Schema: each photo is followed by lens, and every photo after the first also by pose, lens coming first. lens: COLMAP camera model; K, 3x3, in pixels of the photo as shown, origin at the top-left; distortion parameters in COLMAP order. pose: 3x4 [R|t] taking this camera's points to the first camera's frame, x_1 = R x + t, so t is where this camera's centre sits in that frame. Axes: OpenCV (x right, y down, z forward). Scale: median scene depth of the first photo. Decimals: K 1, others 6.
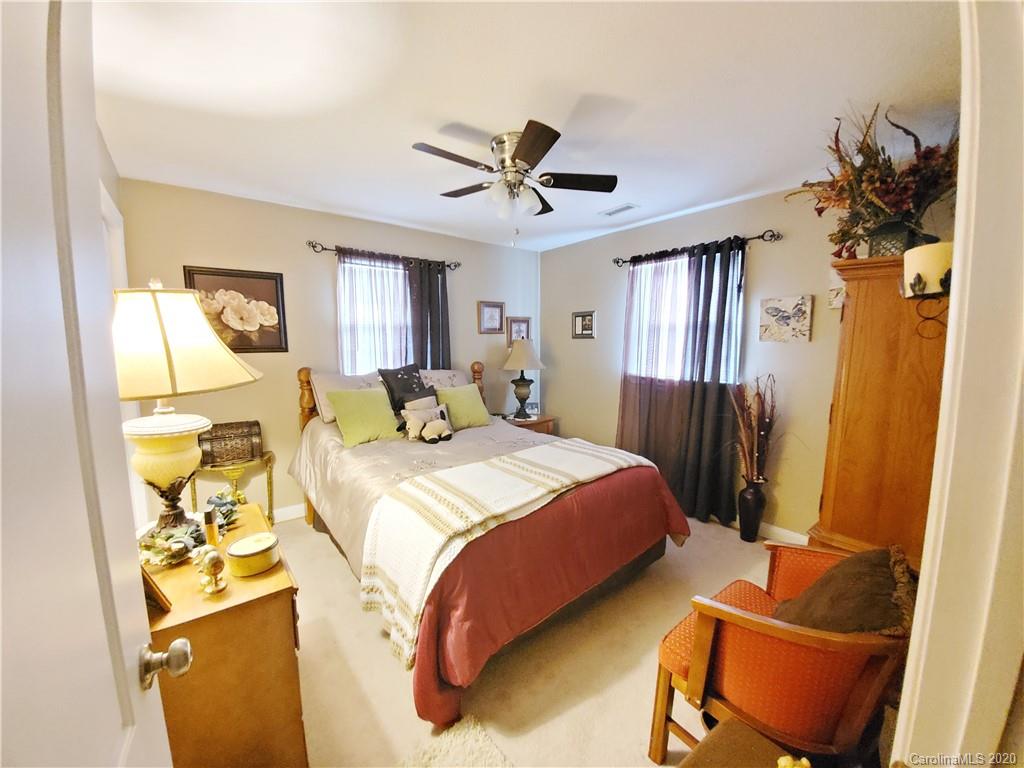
lens RADIAL K [[401.6, 0, 516.4], [0, 401.6, 383.6], [0, 0, 1]] dist [-0.006412, -0.003564]
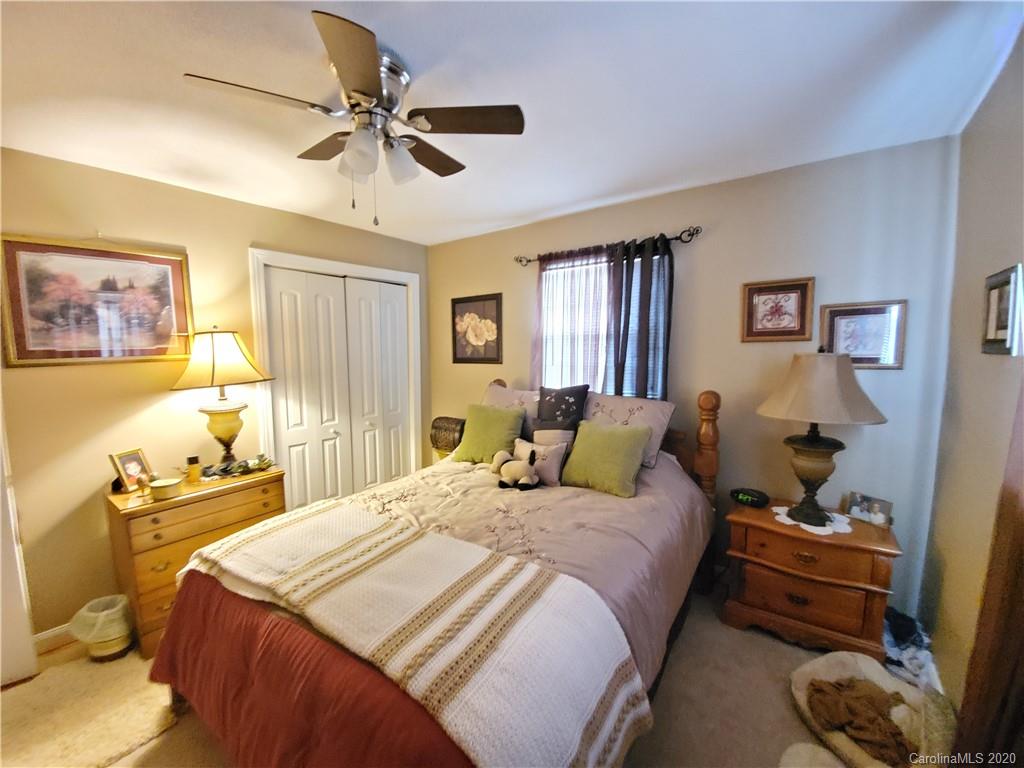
lens RADIAL K [[401.6, 0, 511.8], [0, 401.6, 387.9], [0, 0, 1]] dist [-0.006412, -0.003564]
pose [[0.270518, 0.094878, -0.958028, 0.461643], [-0.093947, 0.992984, 0.071812, -0.088706], [0.958120, 0.070577, 0.277533, 0.674763]]
